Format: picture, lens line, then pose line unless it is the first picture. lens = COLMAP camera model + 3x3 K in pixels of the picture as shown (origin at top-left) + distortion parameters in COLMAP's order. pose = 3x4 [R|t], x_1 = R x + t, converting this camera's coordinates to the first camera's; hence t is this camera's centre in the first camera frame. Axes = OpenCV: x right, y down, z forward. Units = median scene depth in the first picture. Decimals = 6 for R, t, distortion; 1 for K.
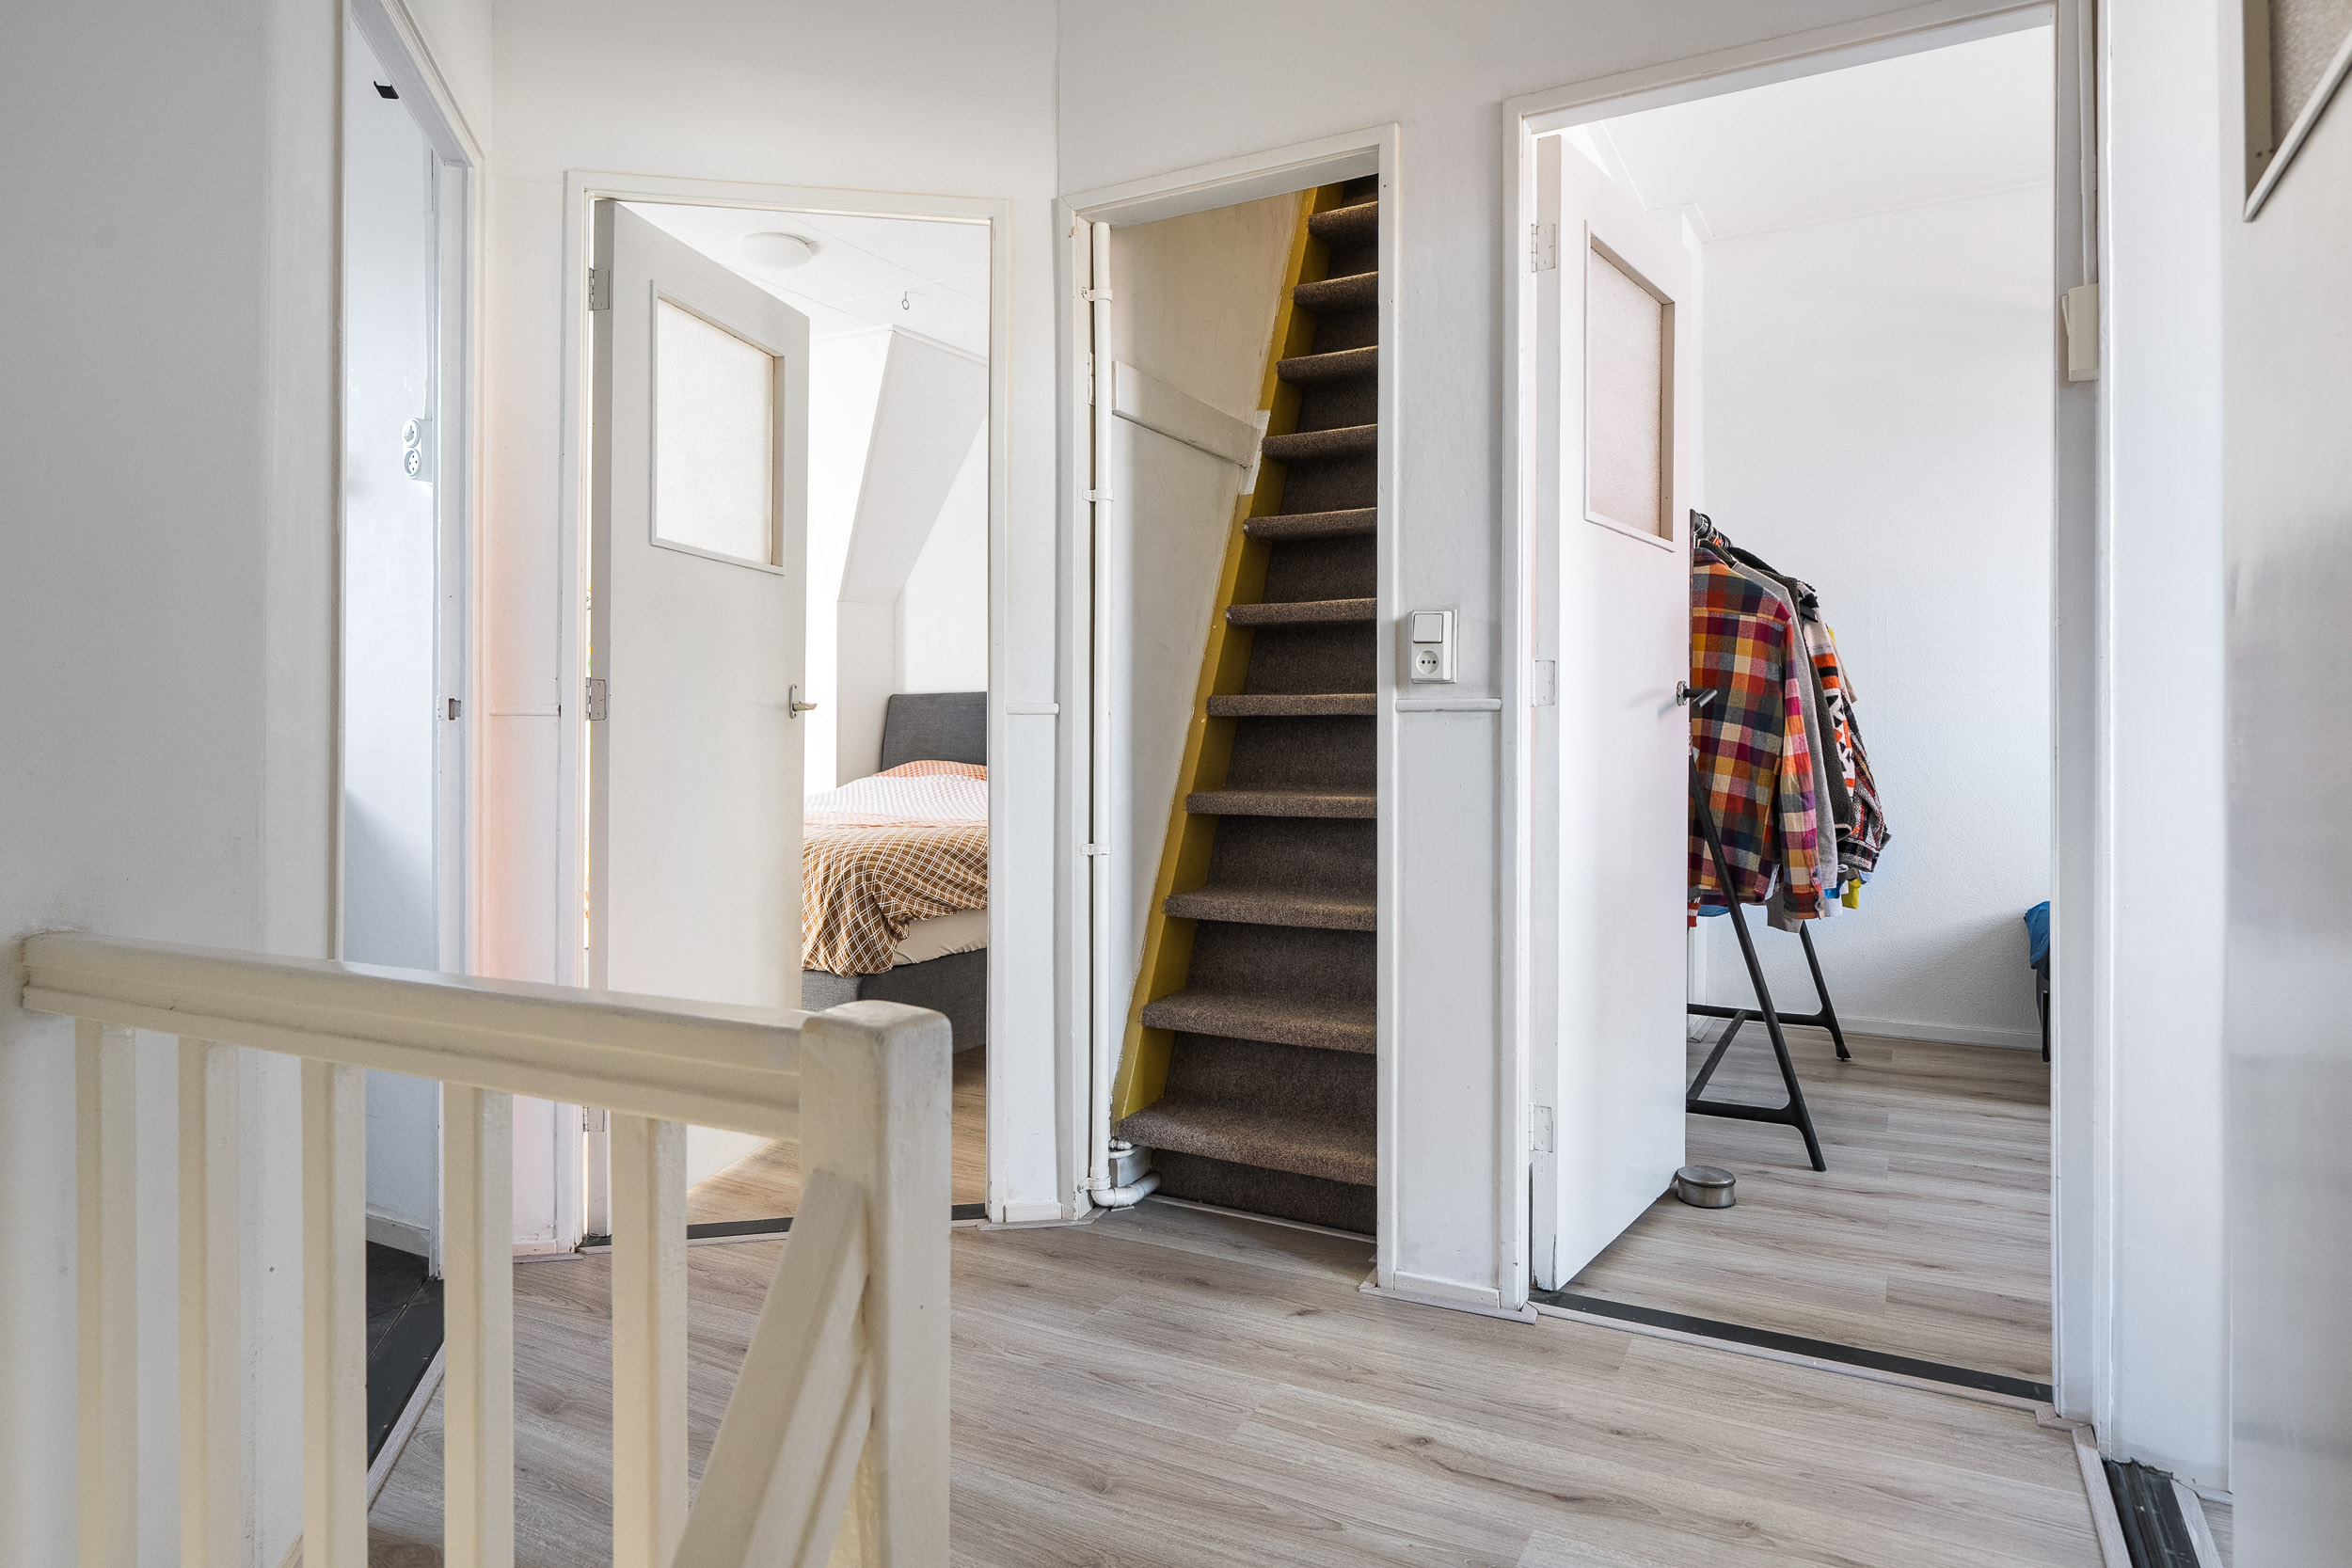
lens RADIAL K [[1374.1, 0, 1177.9], [0, 1374.1, 738.0], [0, 0, 1]] dist [-0.001055, 0.000158]
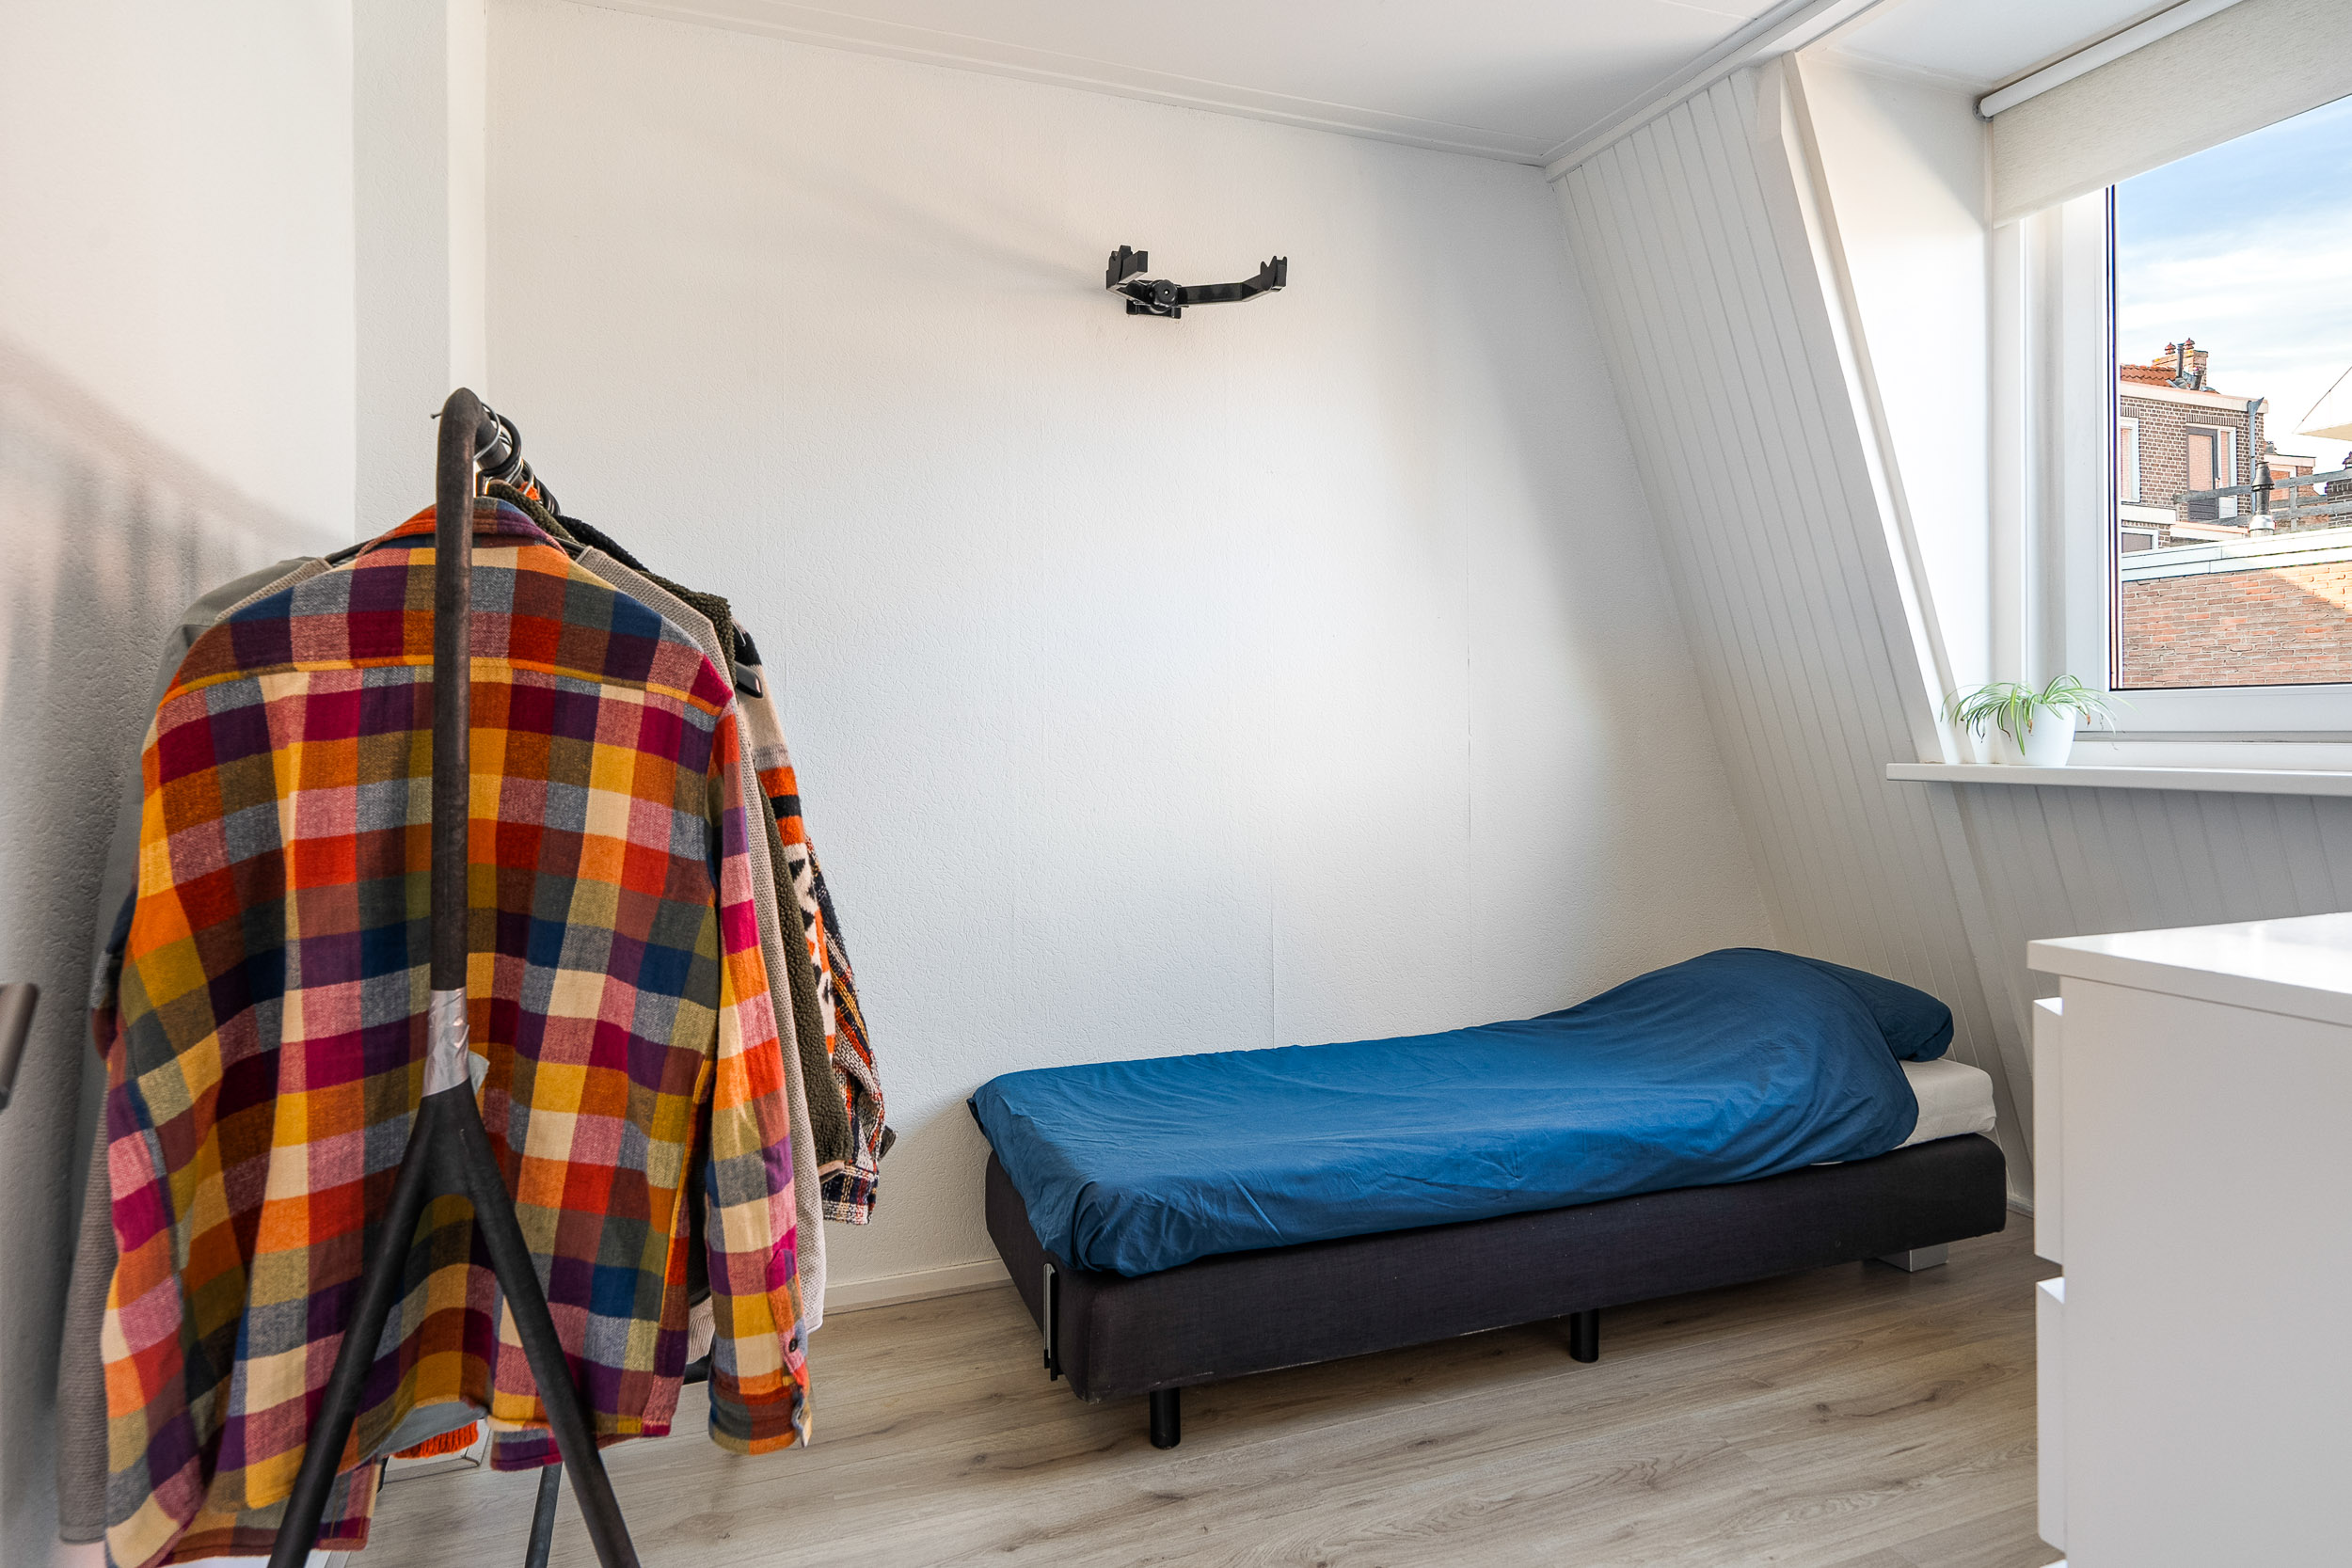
lens RADIAL K [[1300.3, 0, 1175.8], [0, 1300.3, 721.4], [0, 0, 1]] dist [0.000476, 0.000969]
pose [[0.652139, 0.004872, 0.758083, 0.239751], [0.002891, 0.999956, -0.008913, -0.075792], [-0.758094, 0.008004, 0.652097, 0.644646]]
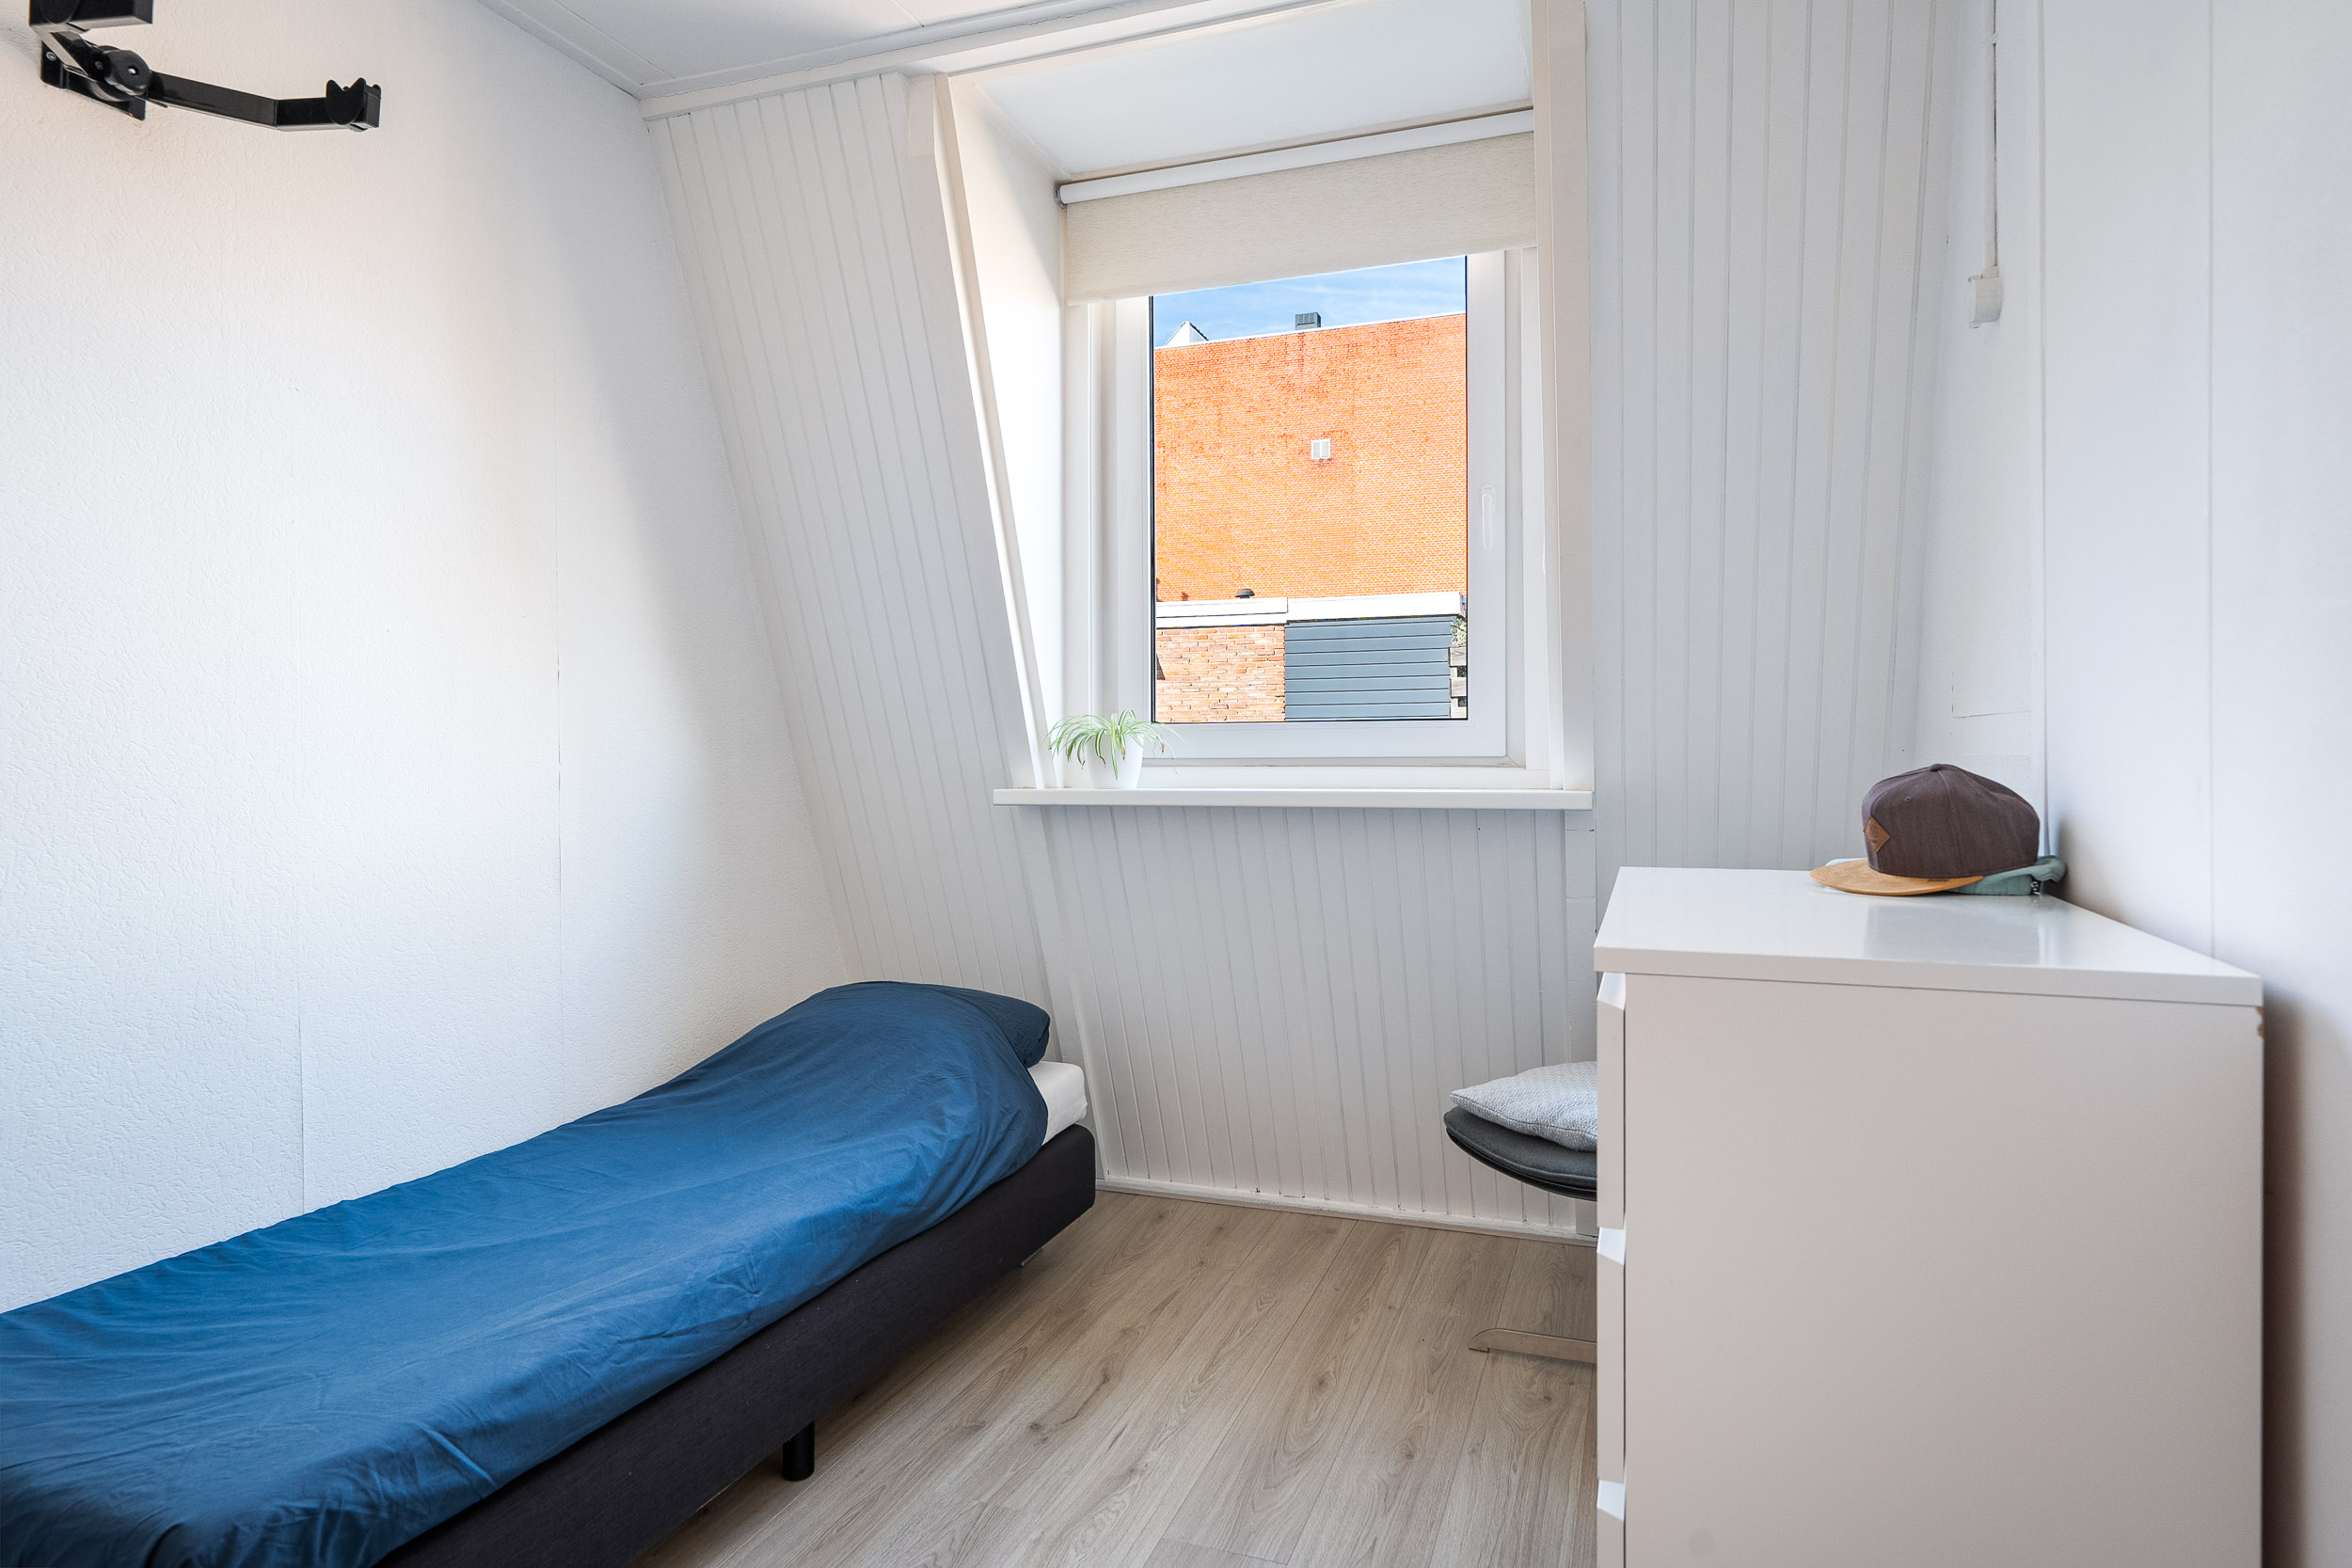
lens RADIAL K [[1306.7, 0, 1176.3], [0, 1306.7, 758.0], [0, 0, 1]] dist [-0.002194, 0.001293]
pose [[-0.138439, -0.000284, 0.990371, 0.271735], [0.005805, 0.999983, 0.001098, -0.076259], [-0.990354, 0.005901, -0.138435, 0.799959]]
